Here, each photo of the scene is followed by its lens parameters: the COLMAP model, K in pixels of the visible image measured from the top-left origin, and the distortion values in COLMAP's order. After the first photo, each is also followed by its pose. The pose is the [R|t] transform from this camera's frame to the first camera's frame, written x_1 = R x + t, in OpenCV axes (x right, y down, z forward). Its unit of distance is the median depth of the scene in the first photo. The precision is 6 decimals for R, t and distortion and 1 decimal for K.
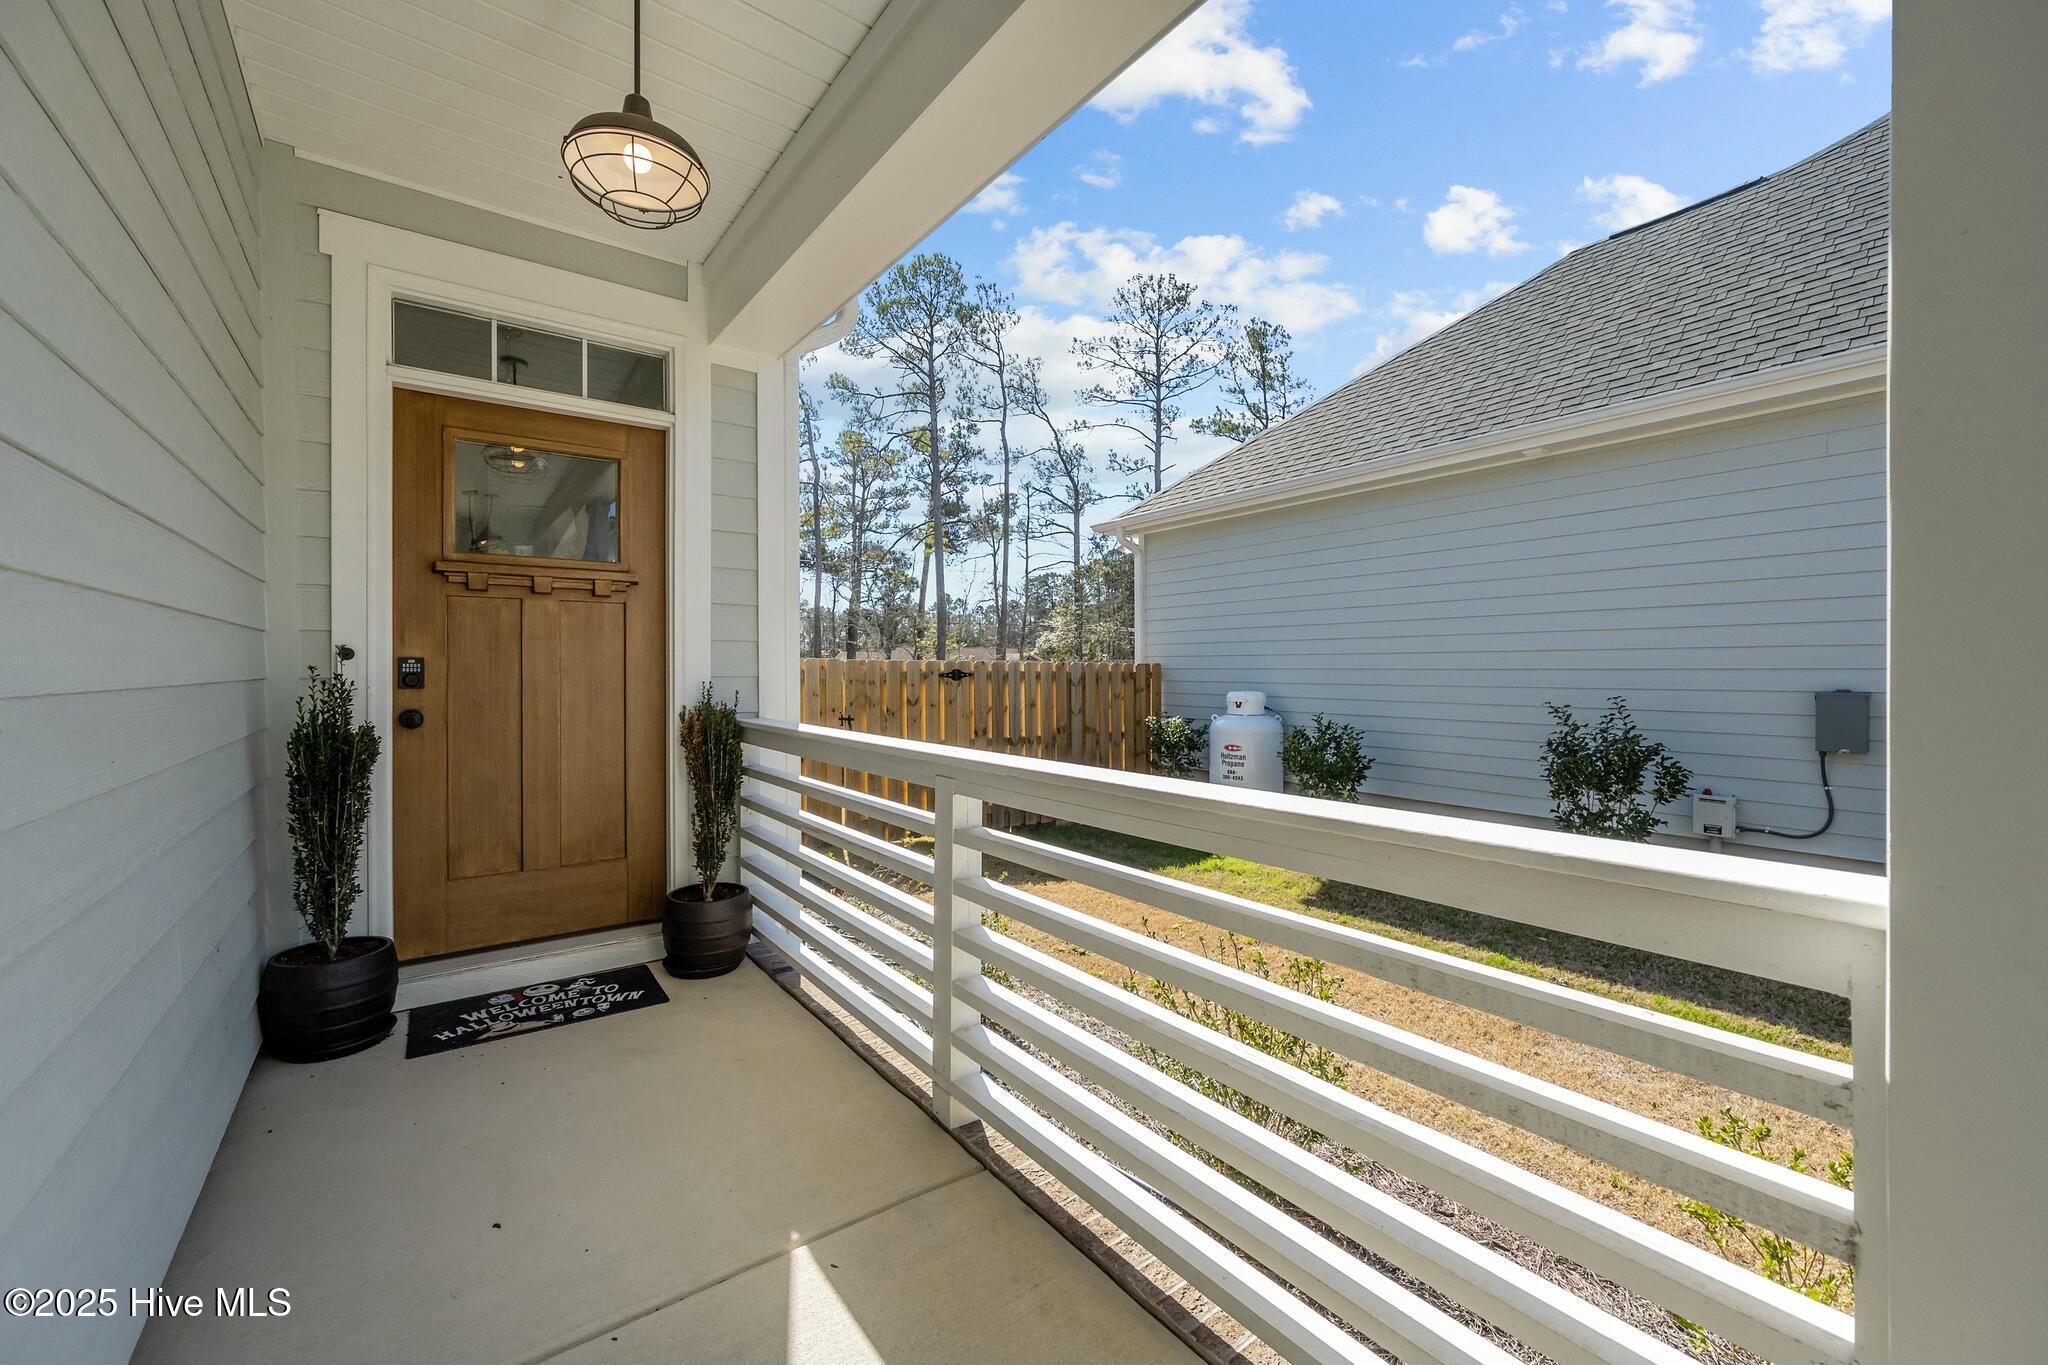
lens RADIAL K [[813.4, 0, 1028.9], [0, 813.4, 668.2], [0, 0, 1]] dist [-0.000299, 0.000085]
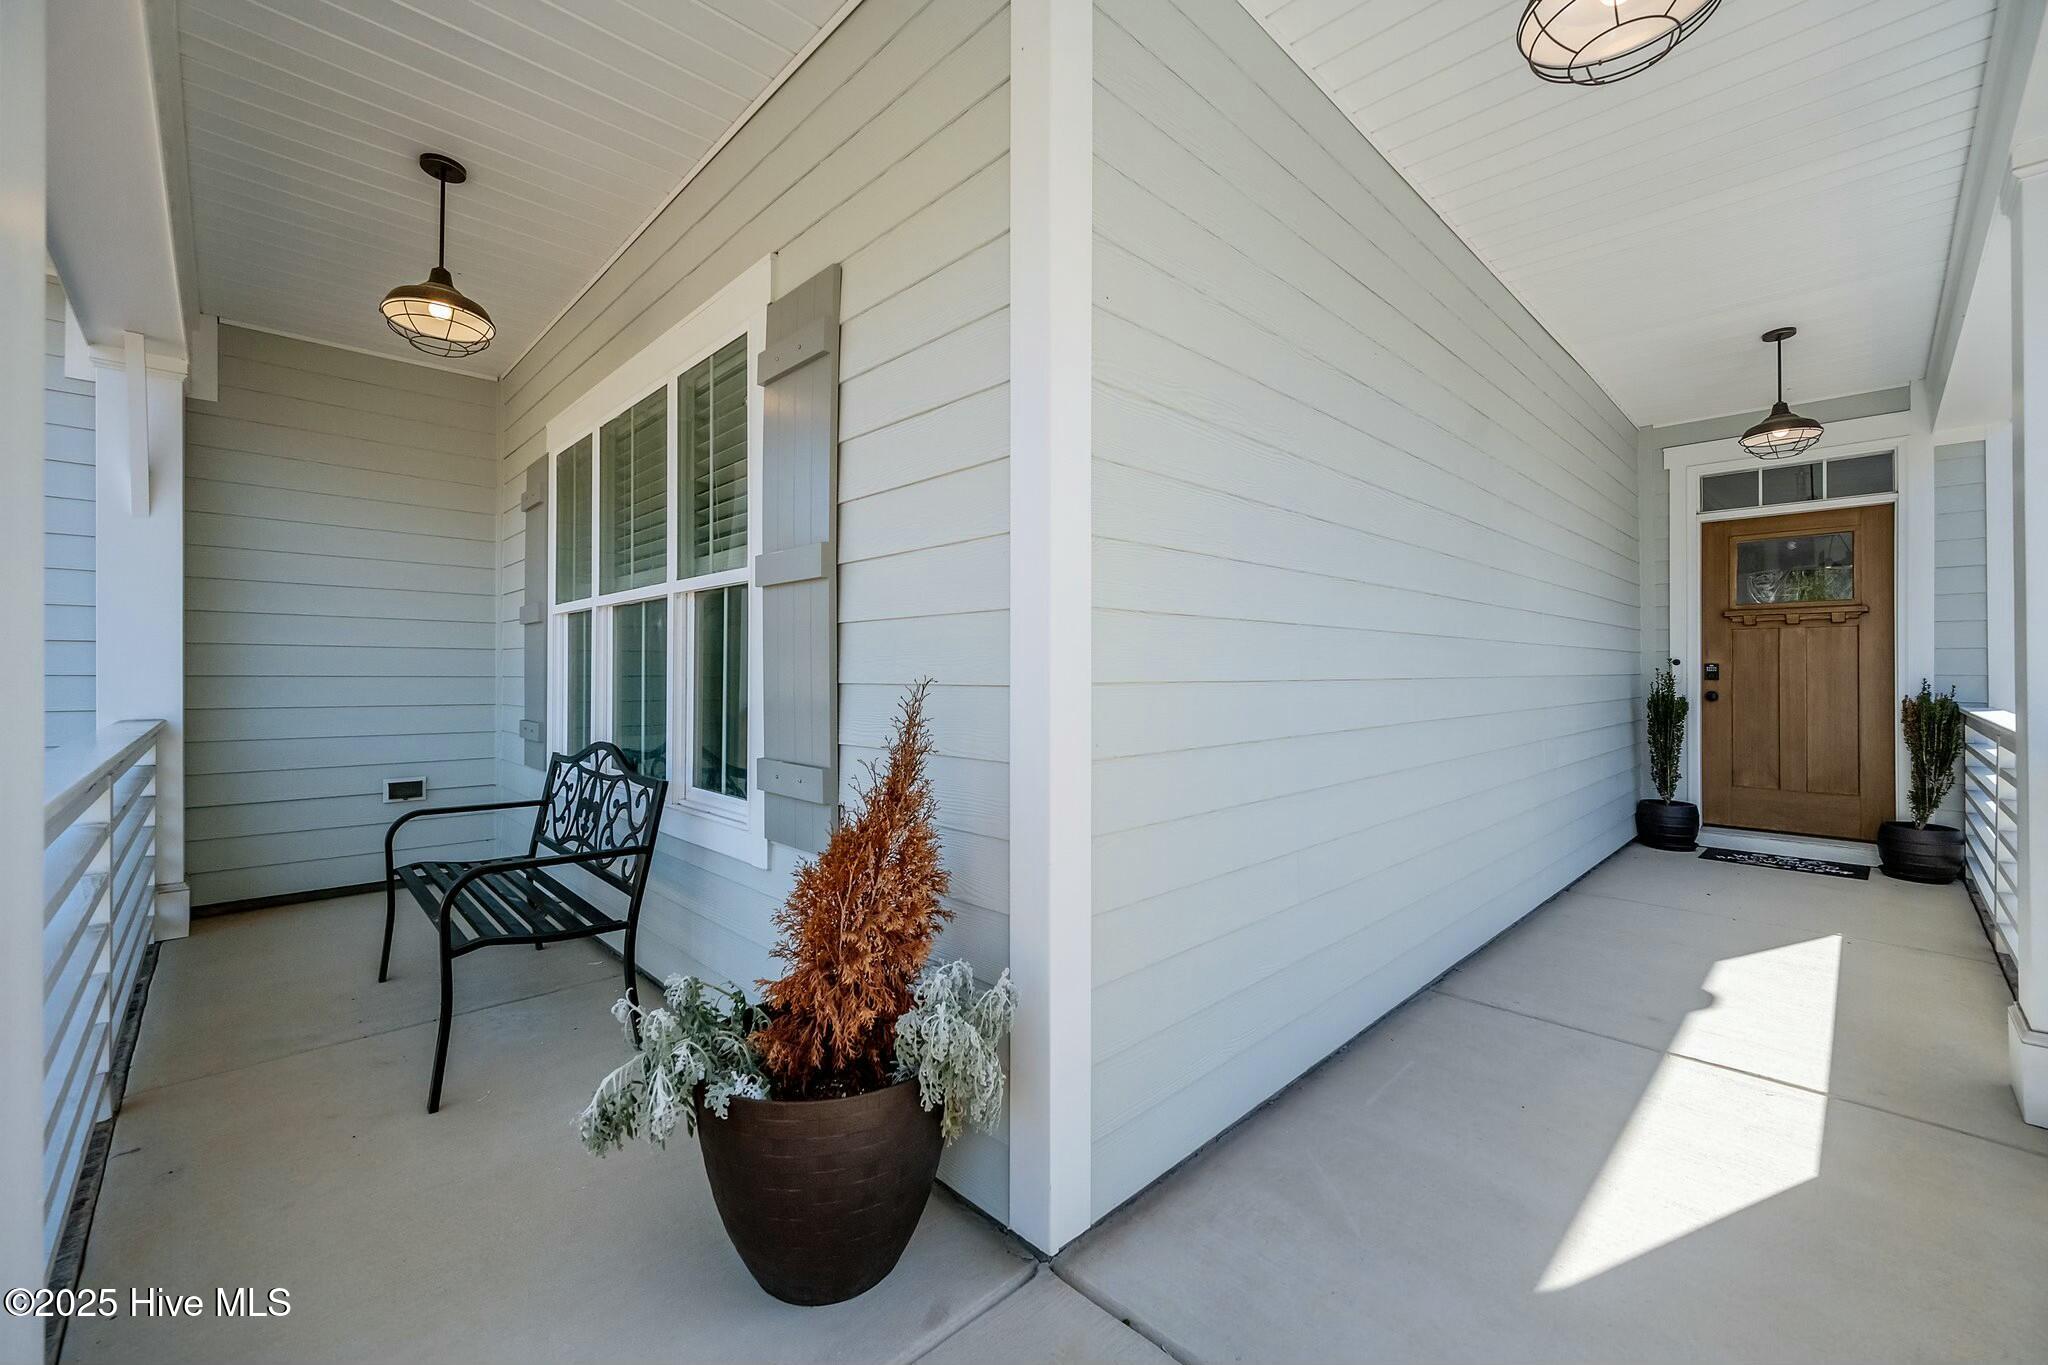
lens RADIAL K [[813.4, 0, 1028.9], [0, 813.4, 668.2], [0, 0, 1]] dist [-0.000299, 0.000085]
pose [[0.133487, -0.001178, -0.991050, 0.891732], [-0.001981, 0.999997, -0.001456, 0.003408], [0.991049, 0.002158, 0.133484, -0.813940]]
